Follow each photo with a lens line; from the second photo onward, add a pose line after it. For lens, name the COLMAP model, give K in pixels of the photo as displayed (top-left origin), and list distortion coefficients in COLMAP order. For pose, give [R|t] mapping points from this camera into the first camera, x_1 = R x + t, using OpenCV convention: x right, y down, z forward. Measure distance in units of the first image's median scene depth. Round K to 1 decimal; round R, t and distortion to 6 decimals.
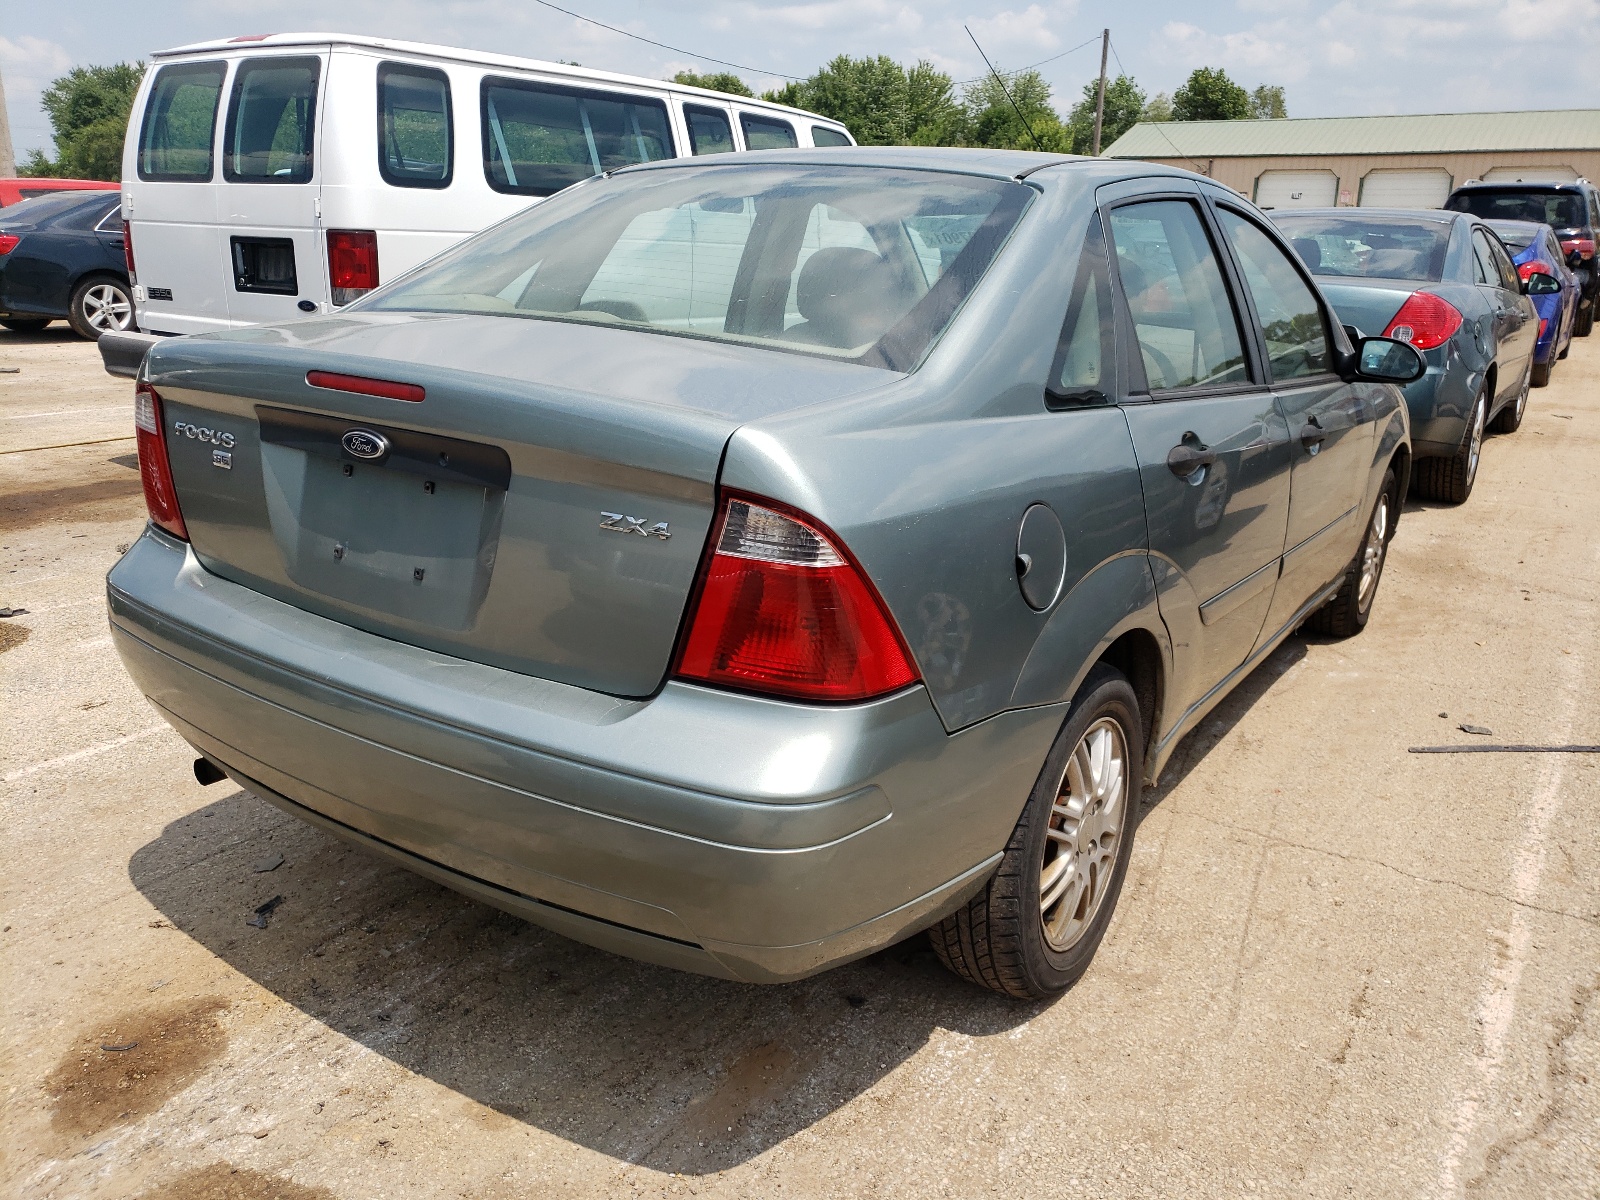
lens RADIAL K [[1400.0, 0, 800.0], [0, 1400.0, 600.0], [0, 0, 1]] dist [0.005717, 0.005941]
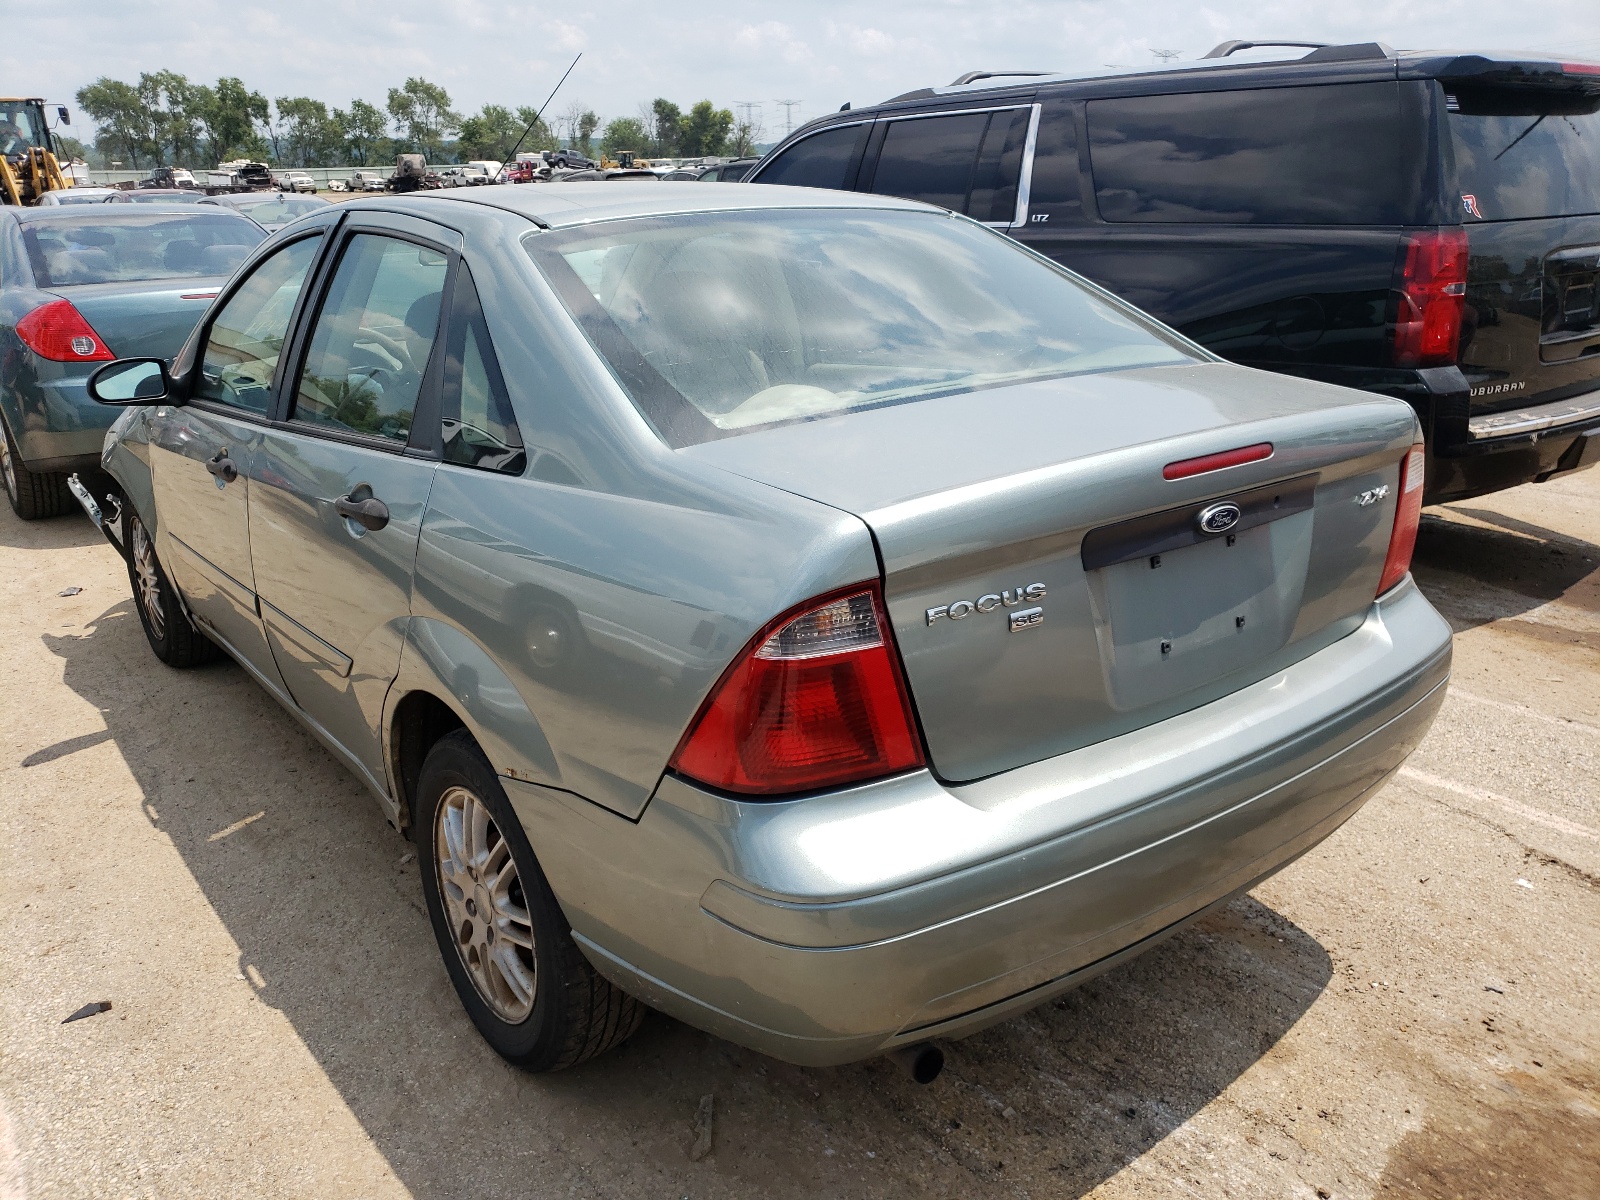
lens RADIAL K [[1400.0, 0, 800.0], [0, 1400.0, 600.0], [0, 0, 1]] dist [0.005717, 0.005941]
pose [[0.229824, -0.314152, 0.921135, -1.238899], [0.286305, 0.926412, 0.244519, -0.364142], [-0.930167, 0.207529, 0.302855, 0.929051]]
